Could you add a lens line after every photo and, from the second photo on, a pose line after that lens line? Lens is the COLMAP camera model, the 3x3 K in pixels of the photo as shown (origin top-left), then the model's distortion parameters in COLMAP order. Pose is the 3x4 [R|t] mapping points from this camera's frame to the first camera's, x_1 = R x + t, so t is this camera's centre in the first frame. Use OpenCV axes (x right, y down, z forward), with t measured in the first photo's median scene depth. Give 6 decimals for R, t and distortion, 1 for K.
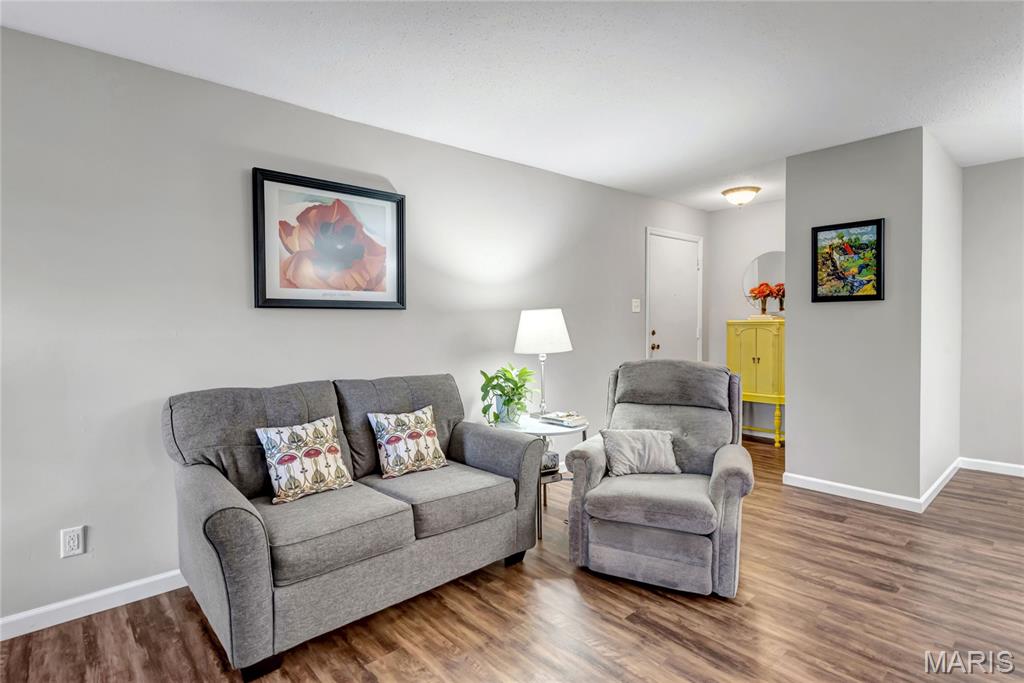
lens RADIAL K [[507.4, 0, 512.0], [0, 507.4, 341.5], [0, 0, 1]] dist [0.018821, -0.019058]
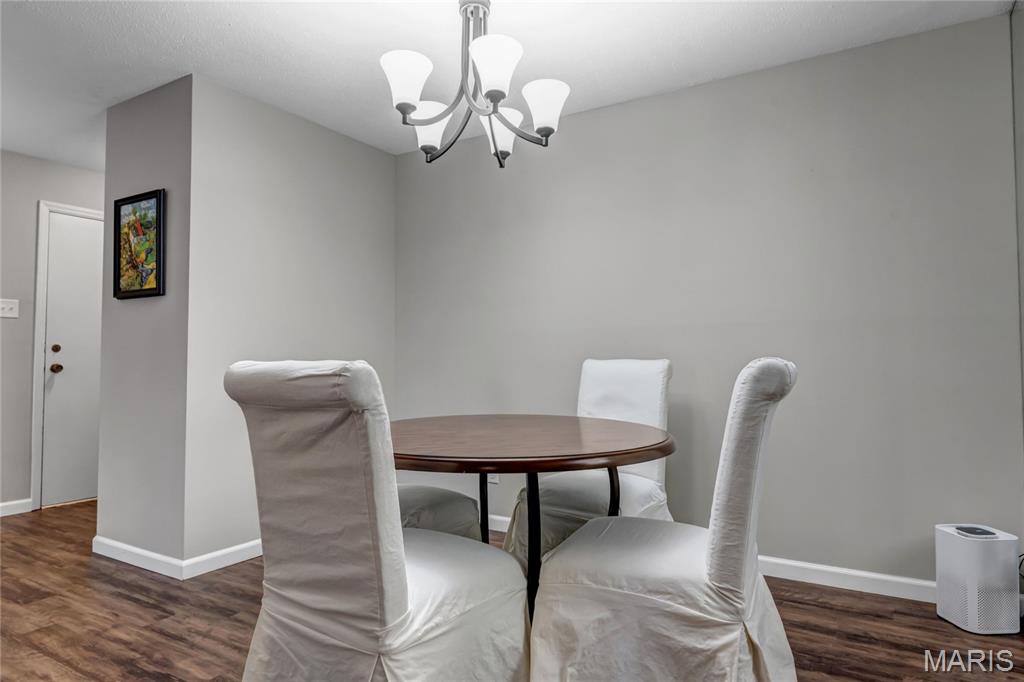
lens RADIAL K [[613.2, 0, 512.0], [0, 613.2, 341.0], [0, 0, 1]] dist [-0.000688, -0.000653]
pose [[0.955430, 0.023492, 0.294281, 0.932048], [-0.001513, 0.997205, -0.074693, 0.052575], [-0.295213, 0.070918, 0.952796, -0.016415]]
